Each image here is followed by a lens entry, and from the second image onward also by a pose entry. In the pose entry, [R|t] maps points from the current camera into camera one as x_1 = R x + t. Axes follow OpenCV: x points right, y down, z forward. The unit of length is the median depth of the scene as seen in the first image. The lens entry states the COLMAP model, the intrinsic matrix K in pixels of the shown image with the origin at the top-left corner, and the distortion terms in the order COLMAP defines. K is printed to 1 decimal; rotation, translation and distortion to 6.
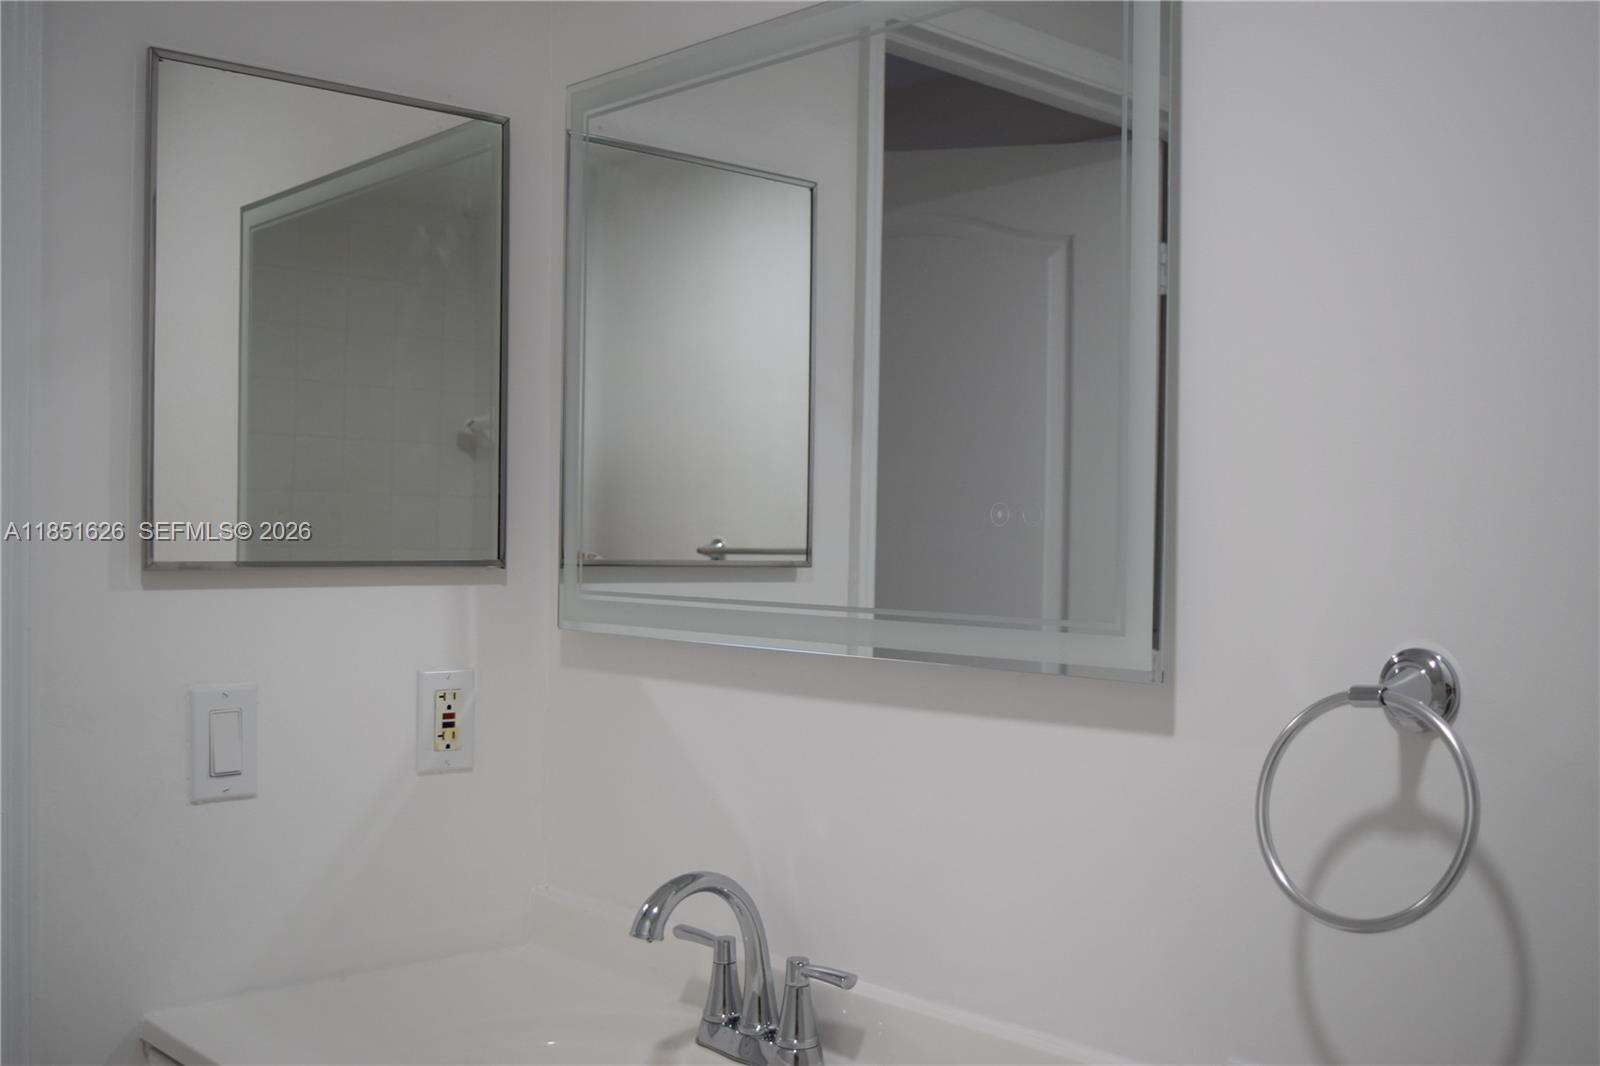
lens RADIAL K [[1671.8, 0, 804.5], [0, 1671.8, 529.1], [0, 0, 1]] dist [-0.028194, 0.000000]
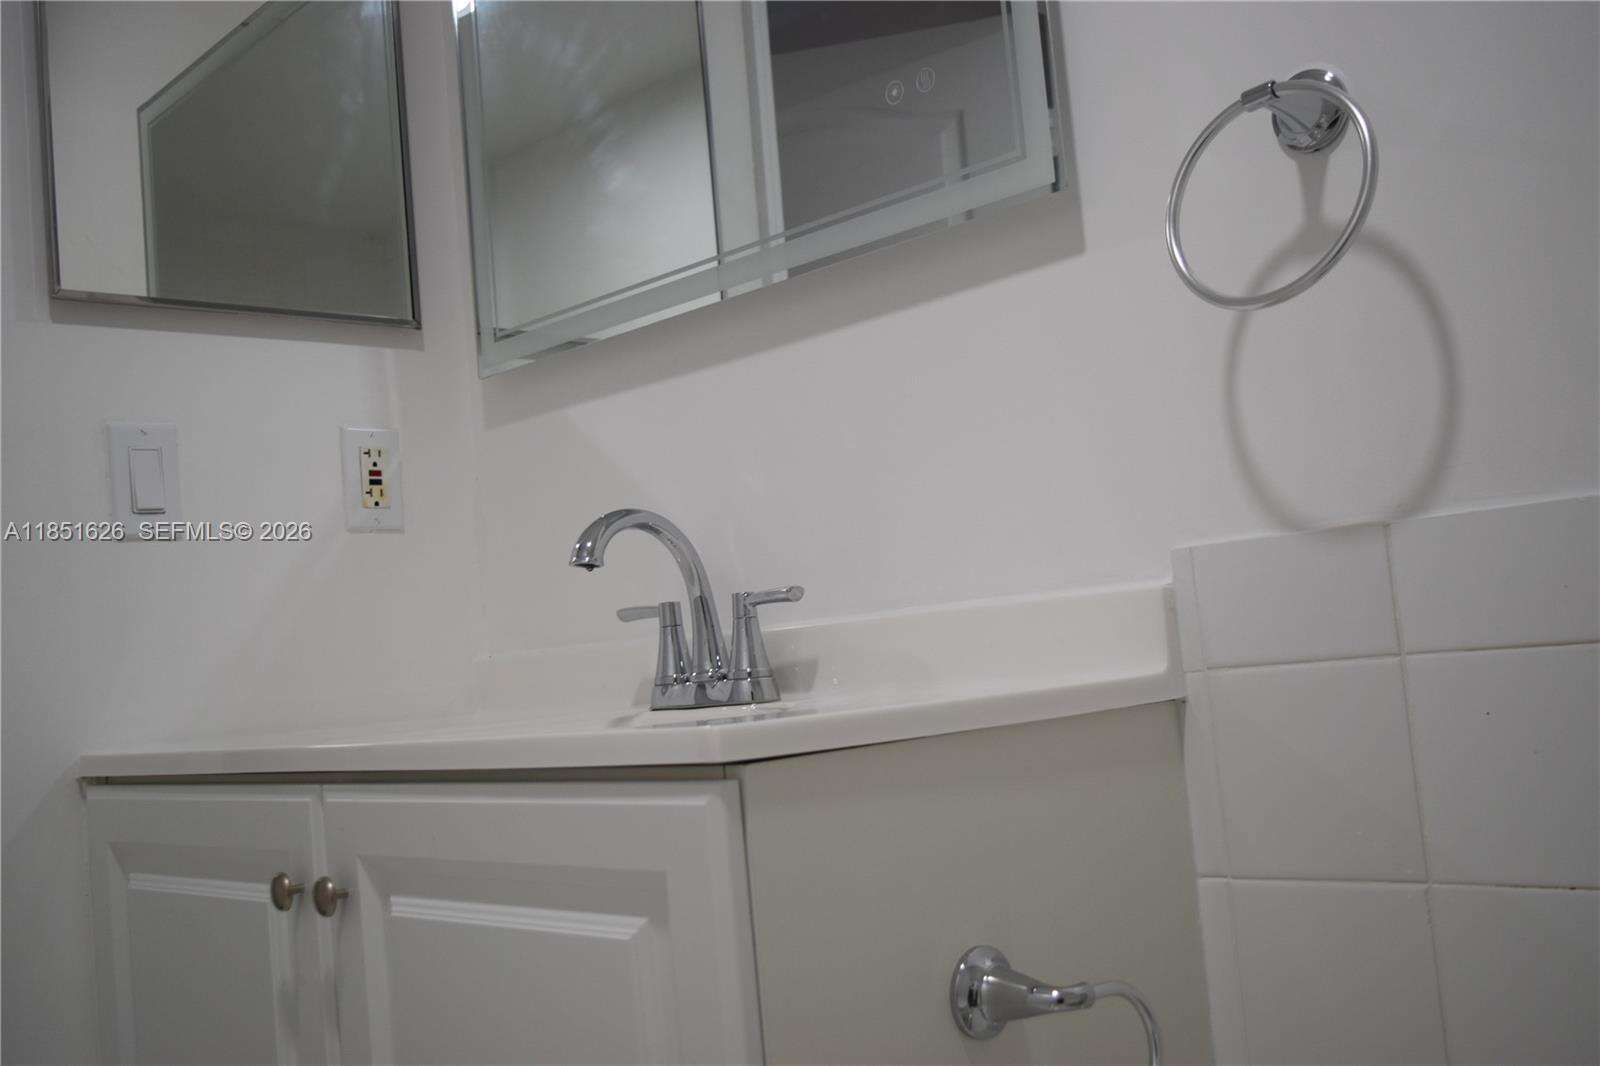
lens RADIAL K [[1671.8, 0, 805.5], [0, 1671.8, 527.4], [0, 0, 1]] dist [-0.028194, 0.000000]
pose [[0.994595, -0.094749, 0.042473, -0.004296], [0.097754, 0.992351, -0.075391, 0.244320], [-0.035005, 0.079135, 0.996249, 0.007432]]
